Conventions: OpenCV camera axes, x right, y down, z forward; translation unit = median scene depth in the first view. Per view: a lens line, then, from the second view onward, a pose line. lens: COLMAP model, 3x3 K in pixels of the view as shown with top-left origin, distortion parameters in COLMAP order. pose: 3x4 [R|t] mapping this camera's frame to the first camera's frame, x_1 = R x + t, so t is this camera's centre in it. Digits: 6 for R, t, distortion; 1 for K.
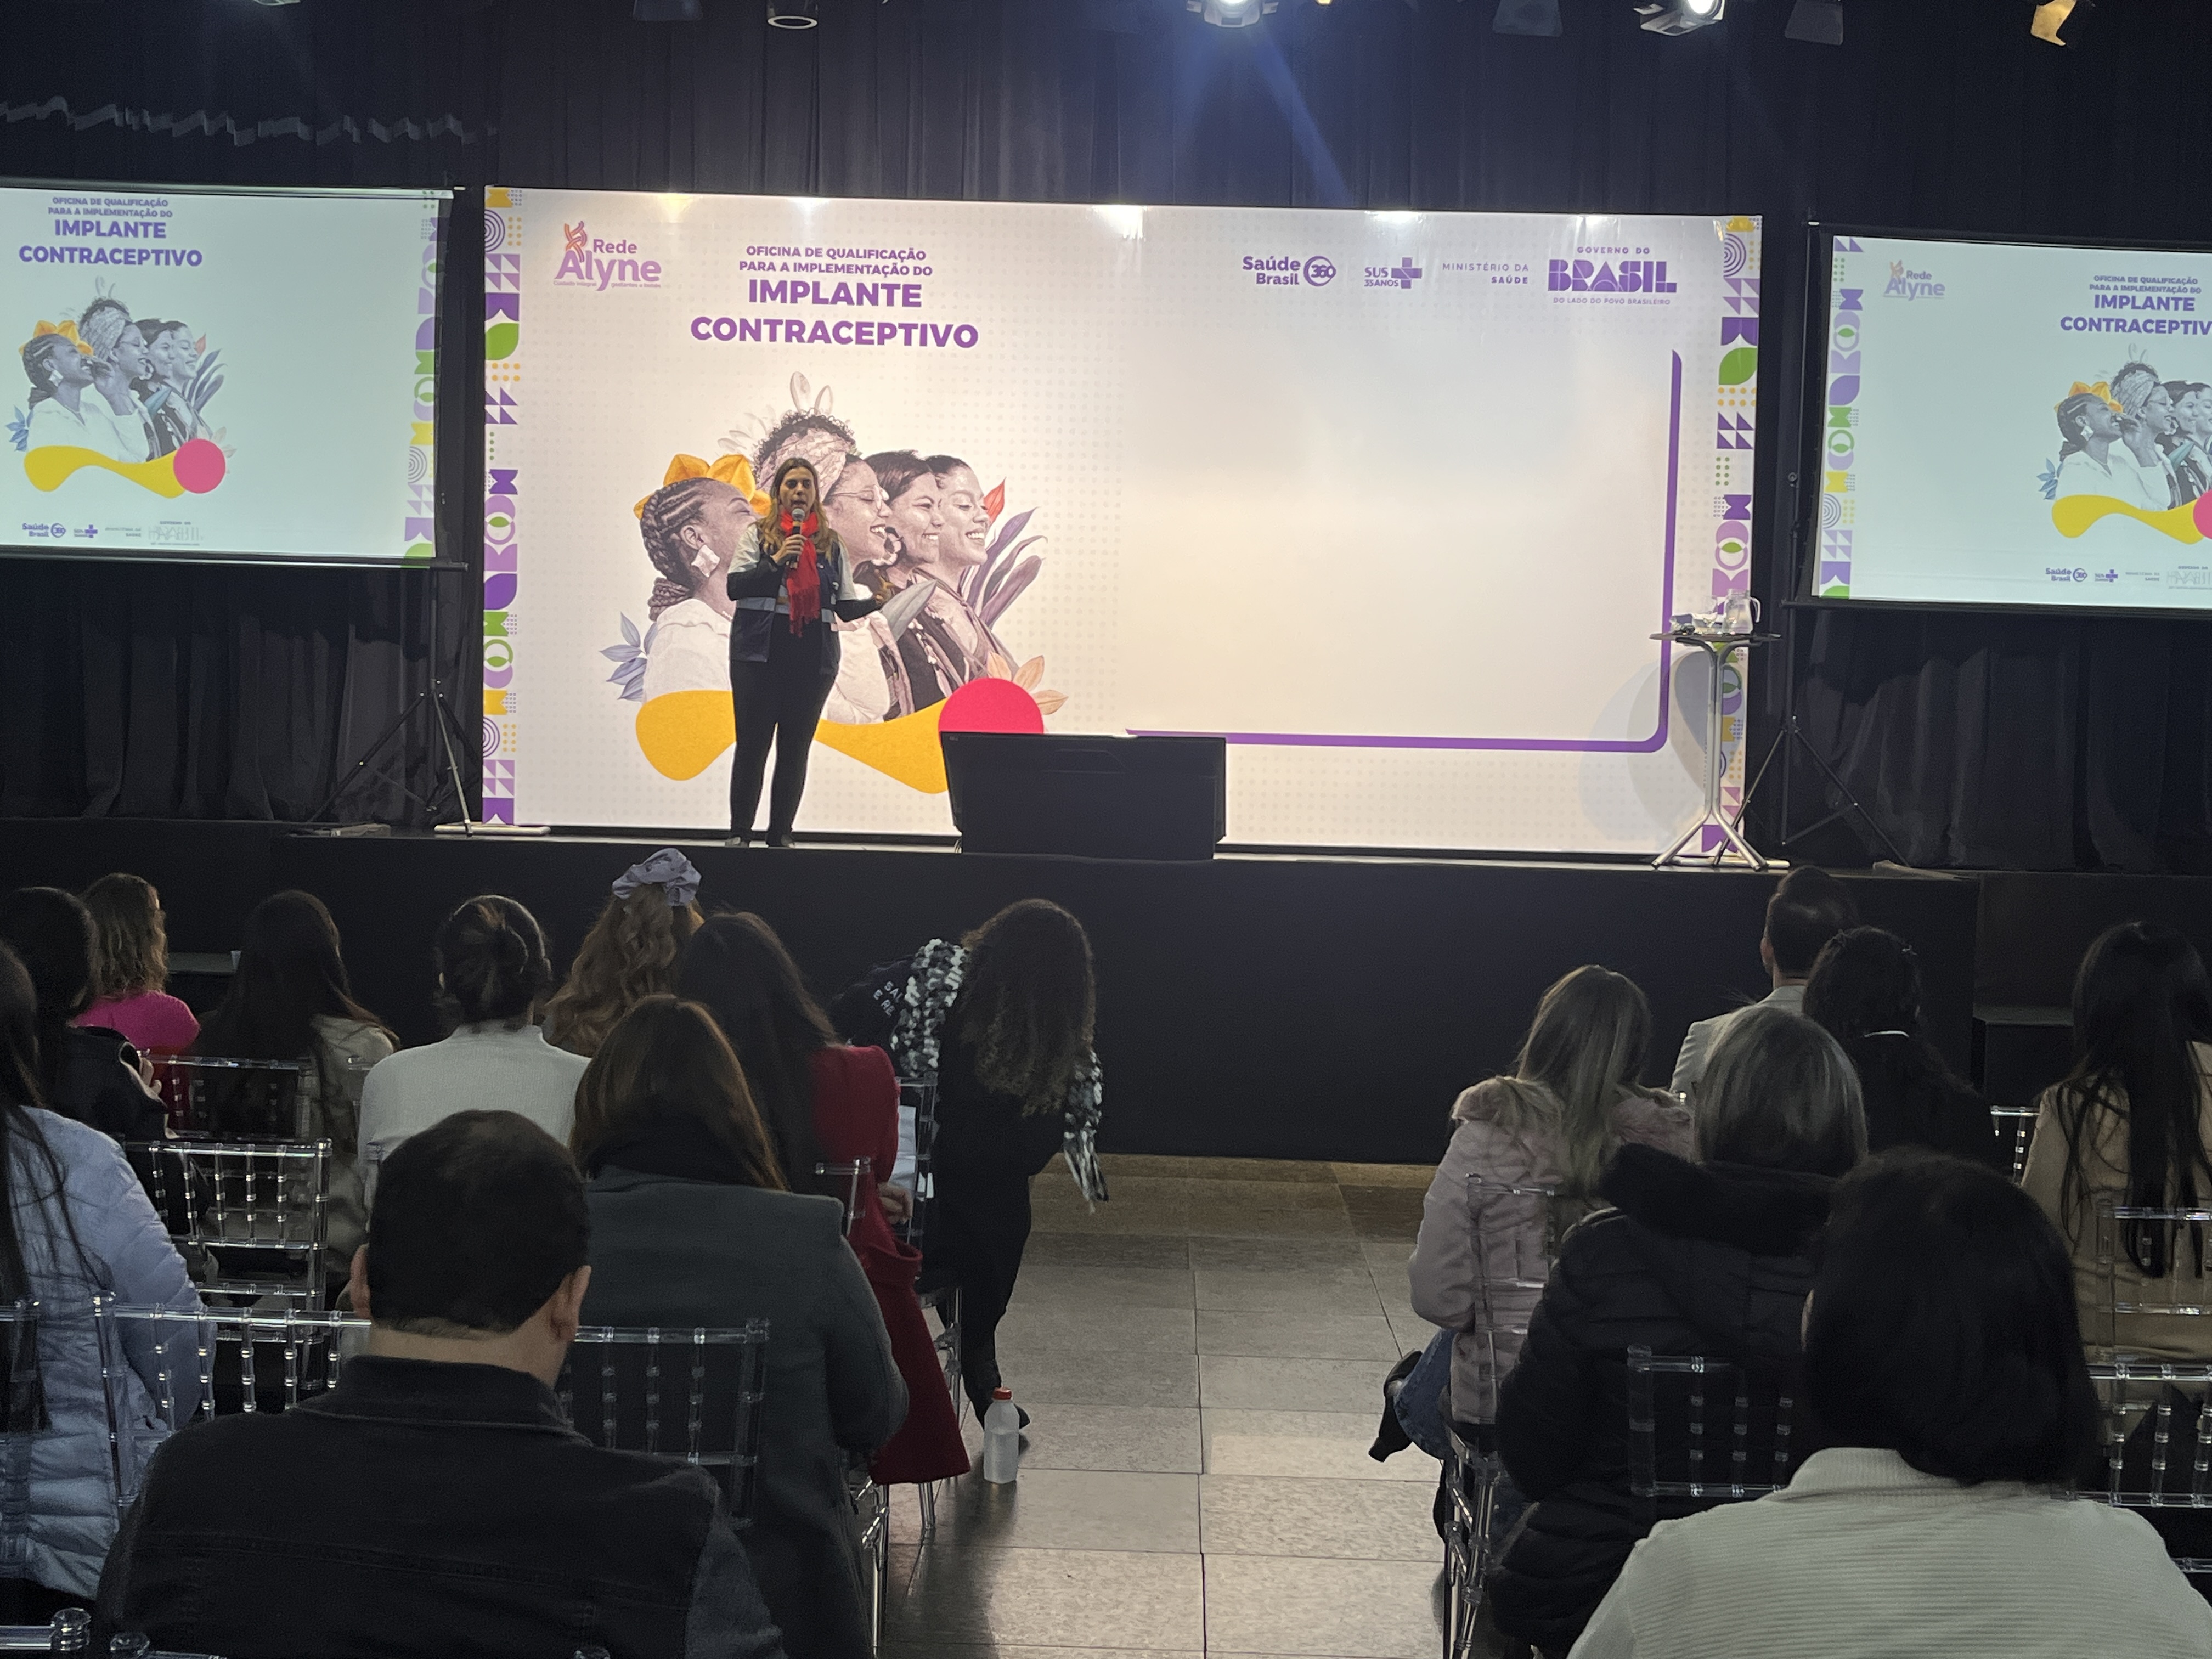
lens RADIAL K [[2573.8, 0, 1083.2], [0, 2573.8, 836.8], [0, 0, 1]] dist [0.039518, 0.000000]
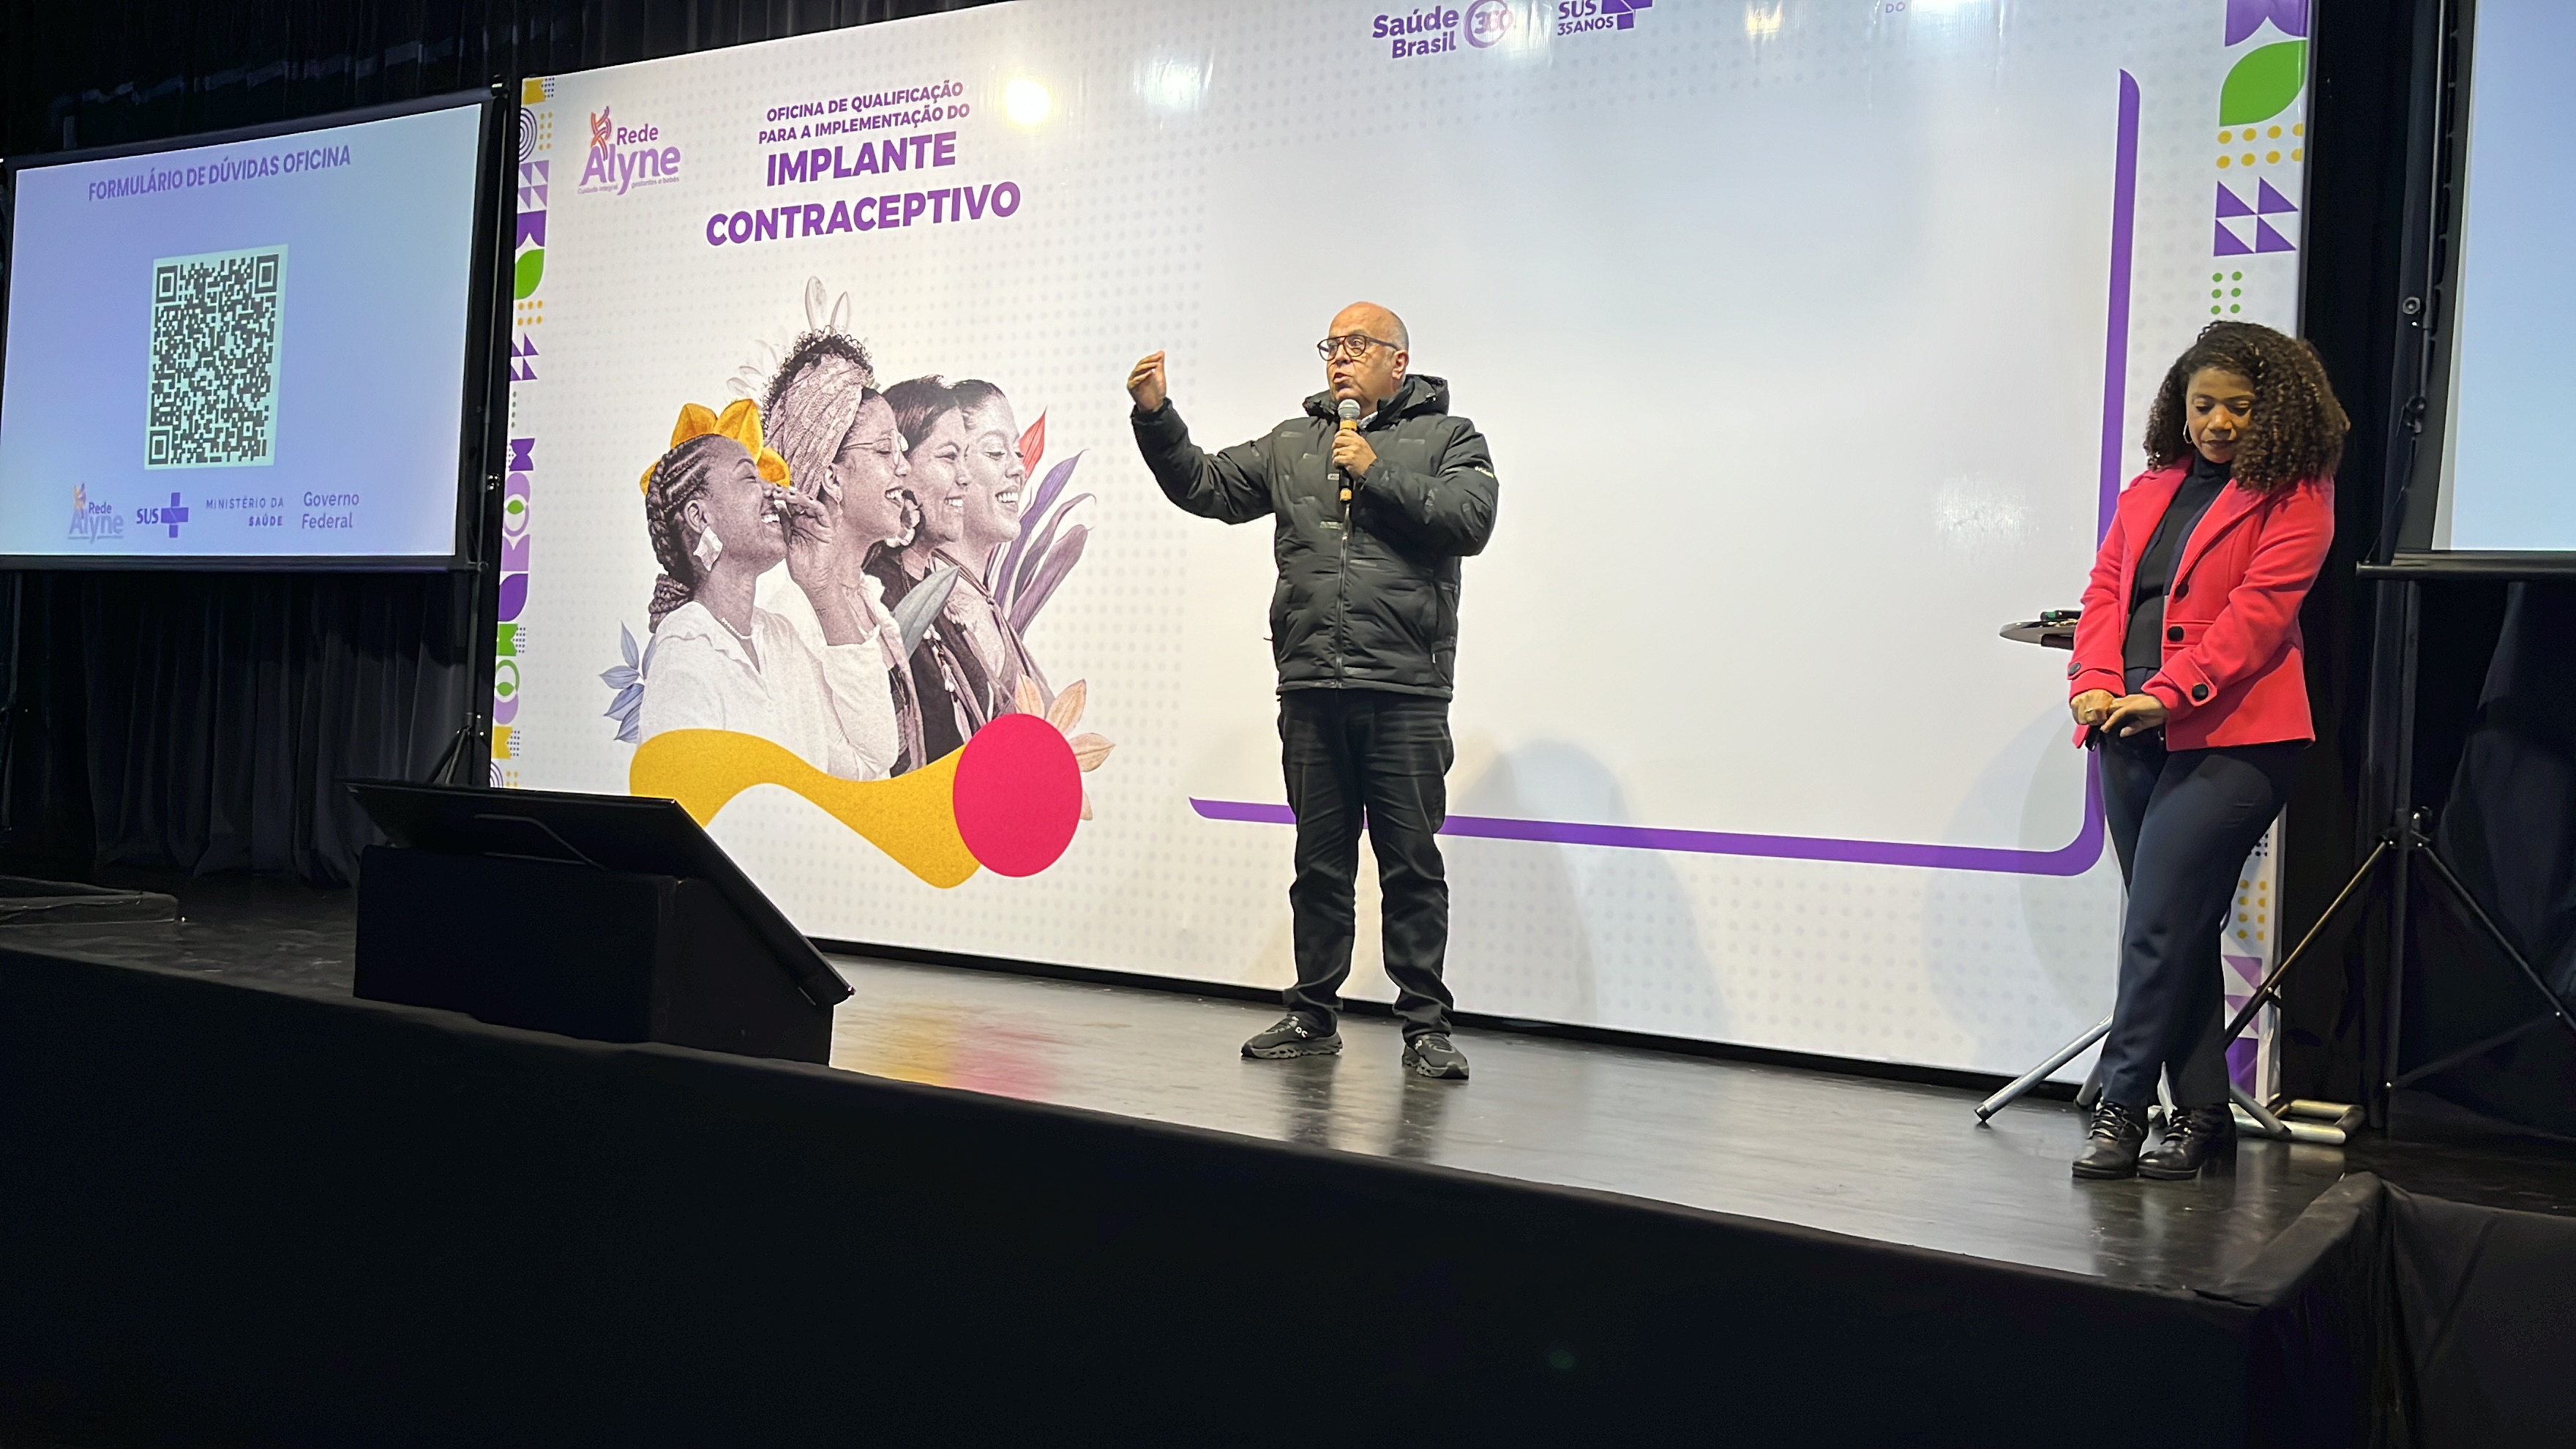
lens RADIAL K [[2237.6, 0, 1276.2], [0, 2237.6, 731.9], [0, 0, 1]] dist [0.027916, -0.020780]
pose [[0.859368, 0.011789, -0.511222, 0.310048], [-0.053093, 0.996388, -0.066273, -0.023441], [0.508594, 0.084095, 0.856890, 0.552907]]
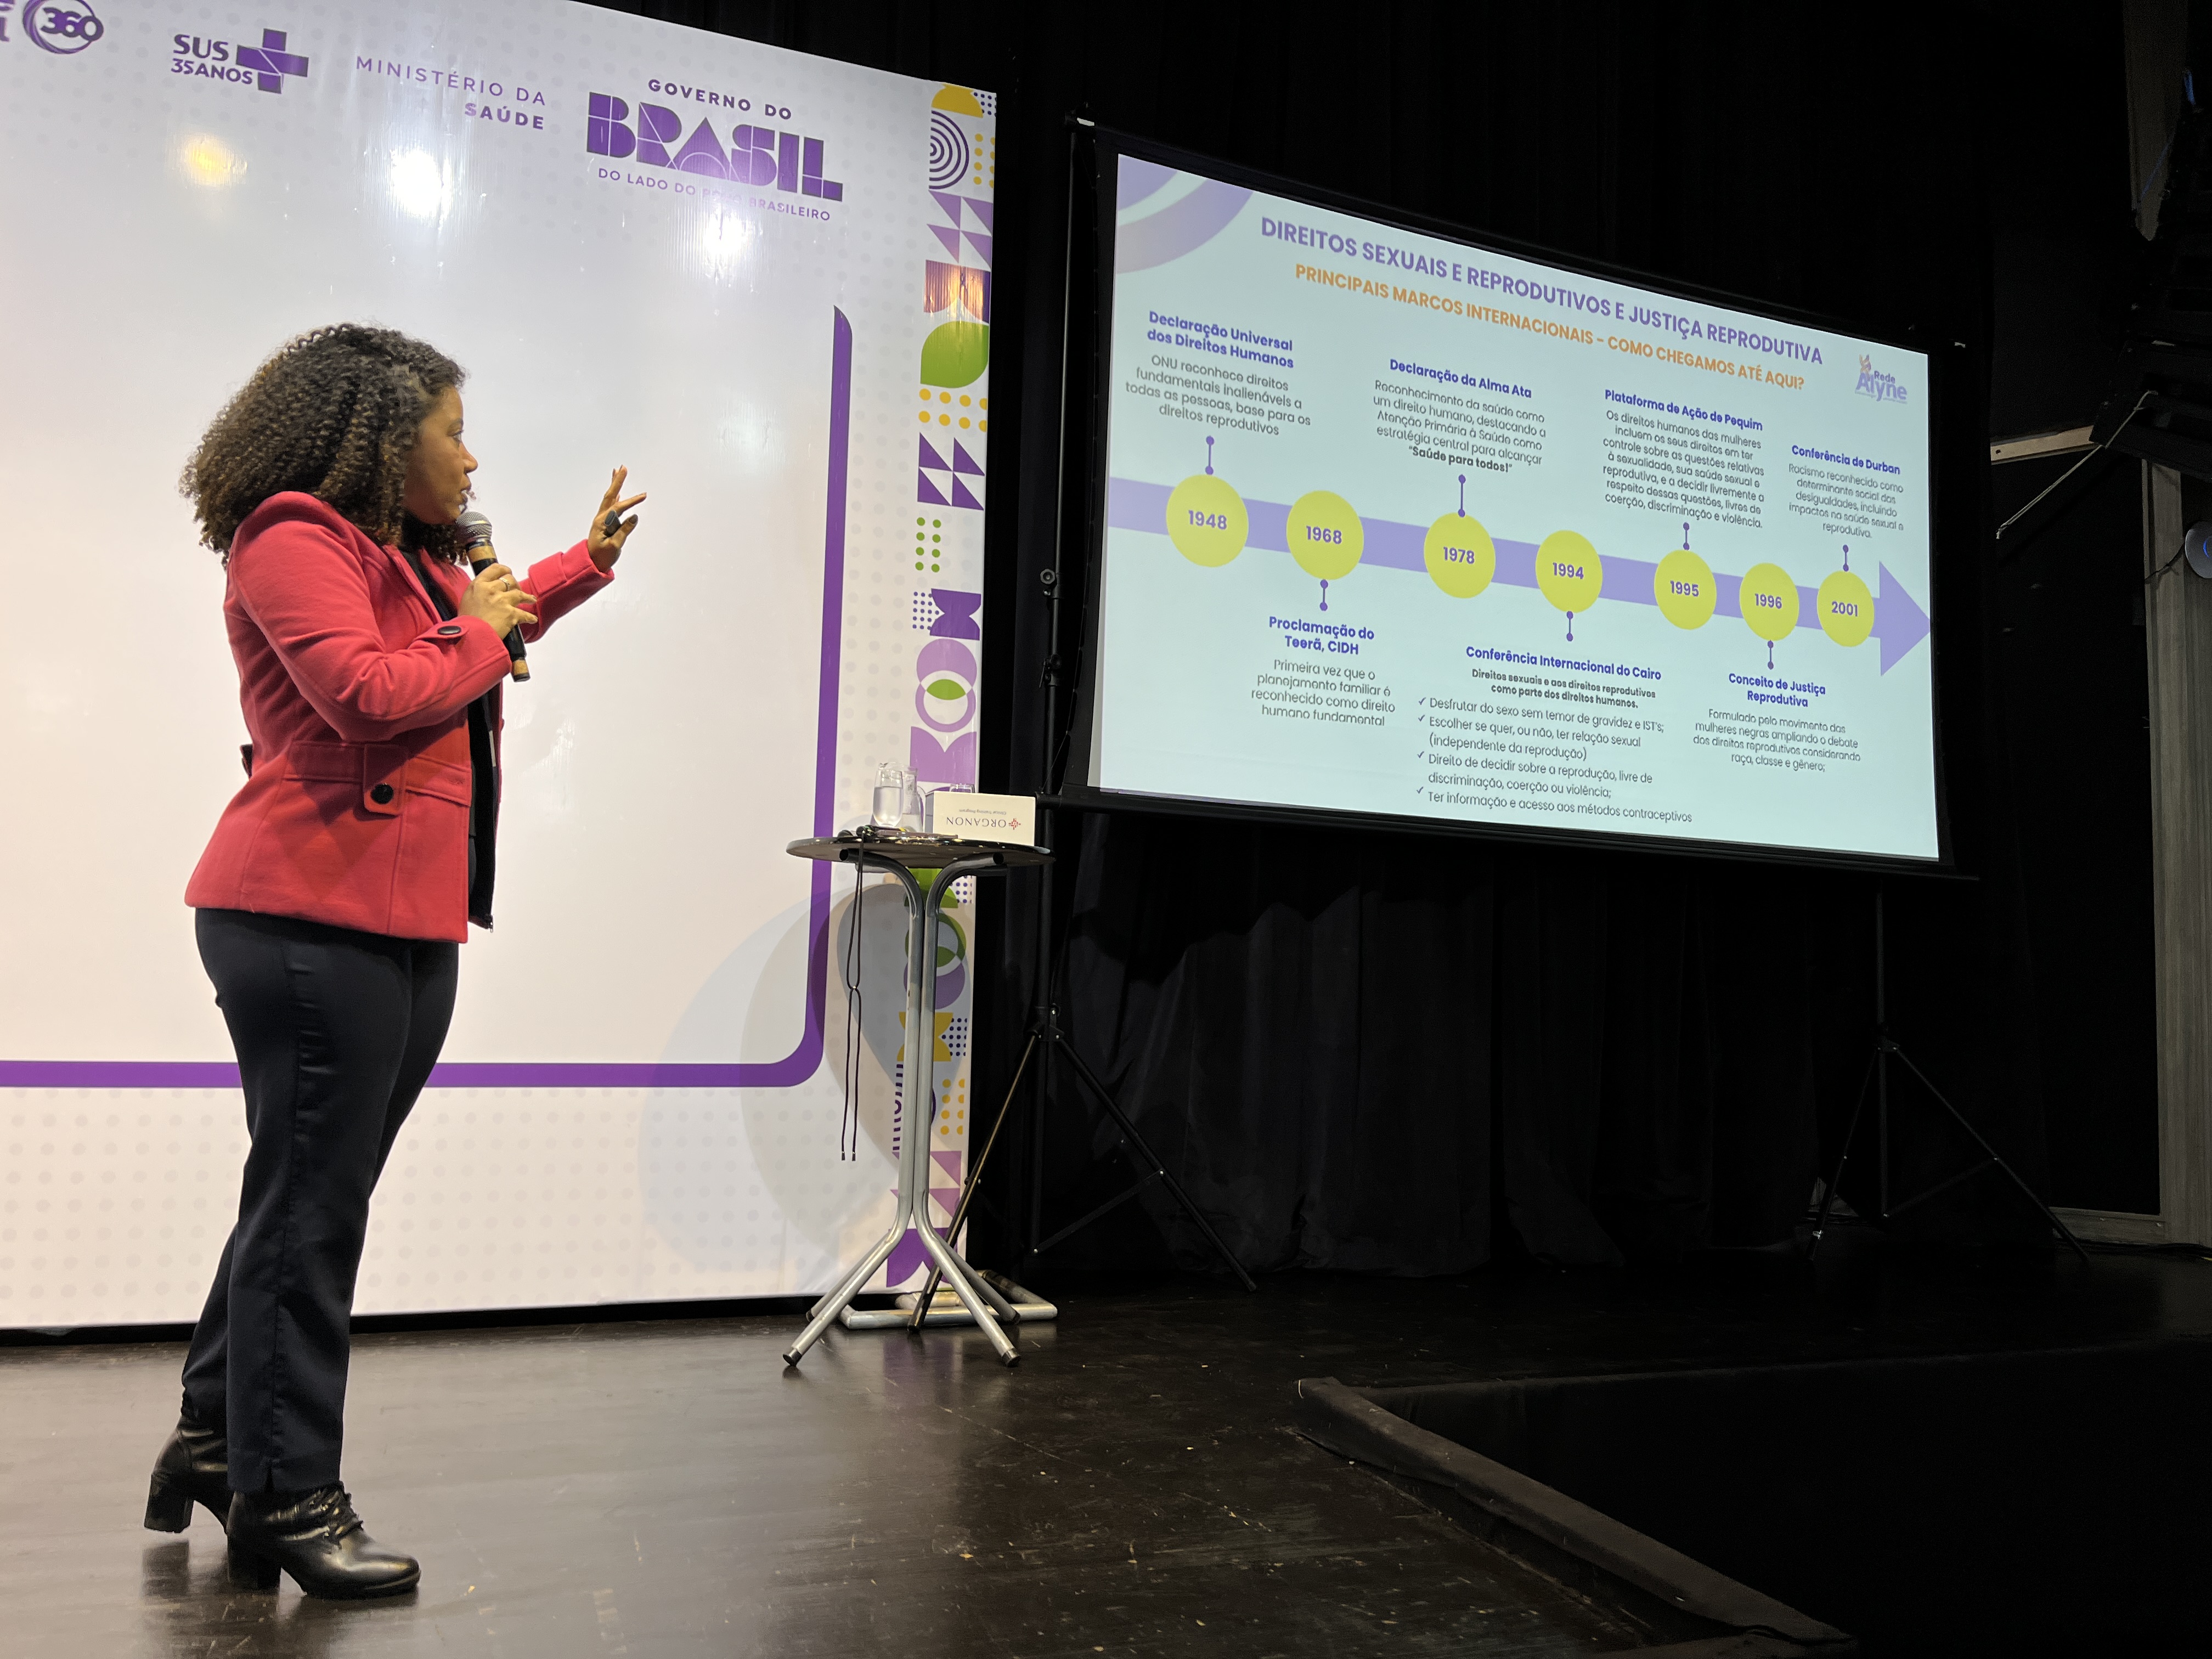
lens RADIAL K [[1674.9, 0, 1099.5], [0, 1674.9, 835.2], [0, 0, 1]] dist [0.043432, -0.055562]
pose [[0.929167, 0.032014, 0.368270, 0.155525], [0.012409, 0.992980, -0.117628, -0.041919], [-0.369451, 0.113866, 0.922248, 0.676463]]
